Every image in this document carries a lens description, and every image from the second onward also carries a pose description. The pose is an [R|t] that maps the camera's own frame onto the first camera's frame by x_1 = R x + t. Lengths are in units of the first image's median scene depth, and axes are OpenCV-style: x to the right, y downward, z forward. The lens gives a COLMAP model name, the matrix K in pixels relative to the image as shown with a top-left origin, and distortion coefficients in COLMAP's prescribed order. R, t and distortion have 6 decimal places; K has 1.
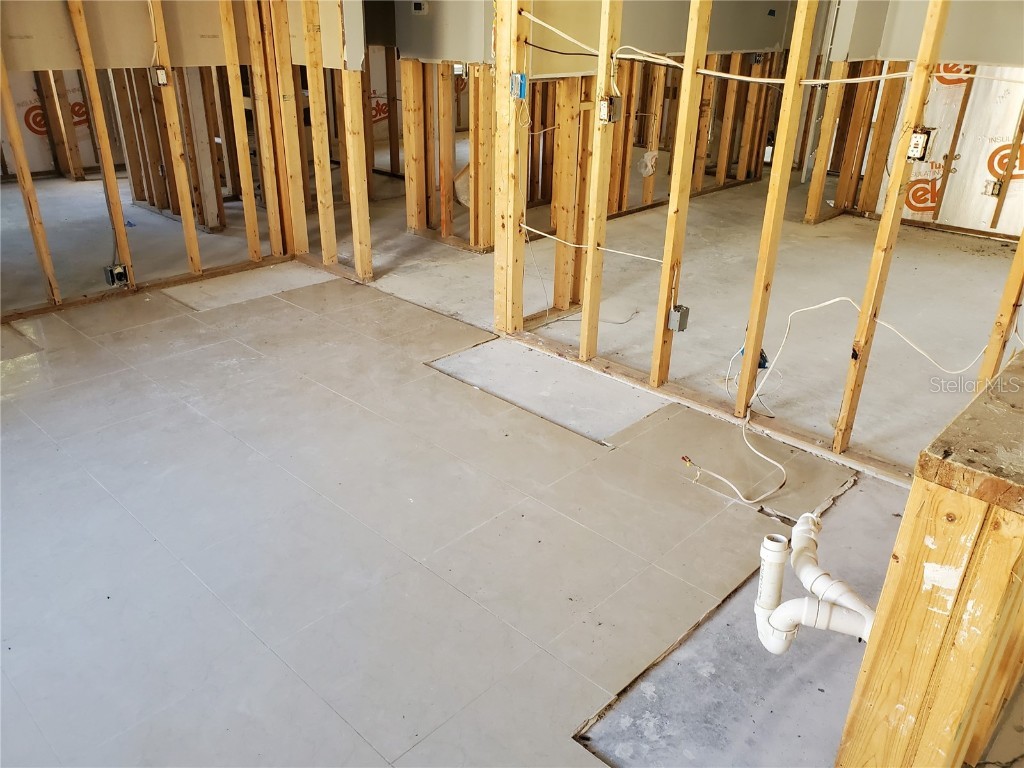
lens RADIAL K [[782.5, 0, 512.8], [0, 782.5, 382.4], [0, 0, 1]] dist [-0.013433, 0.000041]
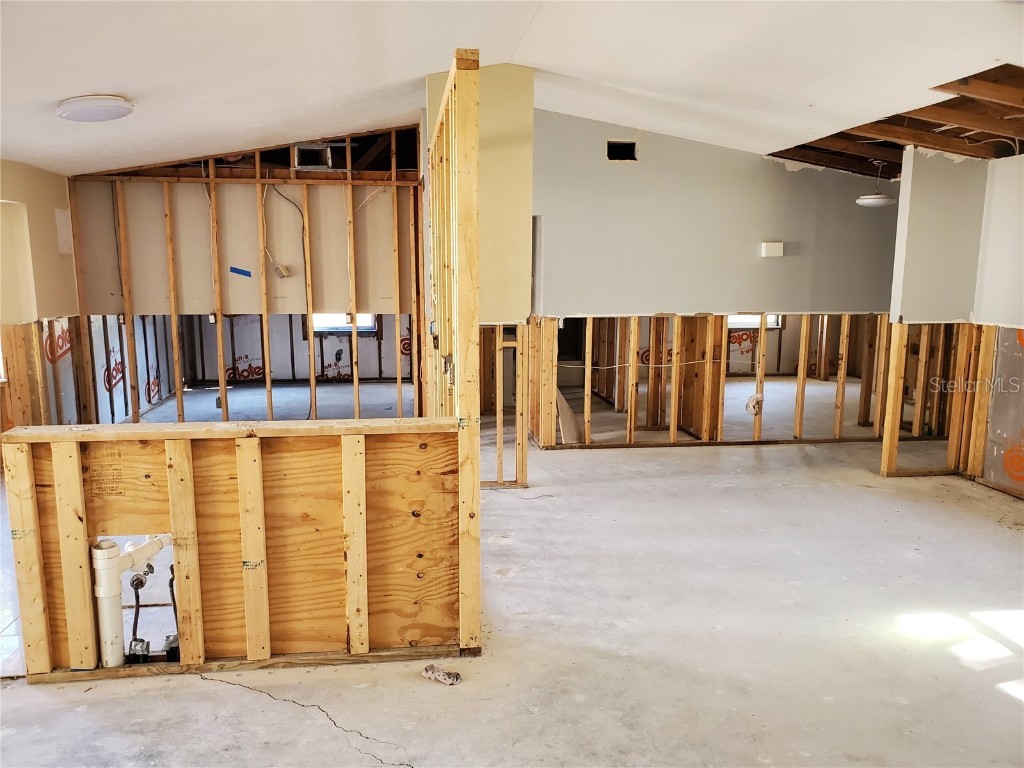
lens RADIAL K [[782.5, 0, 512.4], [0, 782.5, 384.0], [0, 0, 1]] dist [-0.013433, 0.000041]
pose [[0.778272, 0.080165, -0.622789, 0.628769], [-0.259604, 0.944163, -0.202883, 0.010262], [0.571751, 0.319576, 0.755627, -0.055056]]
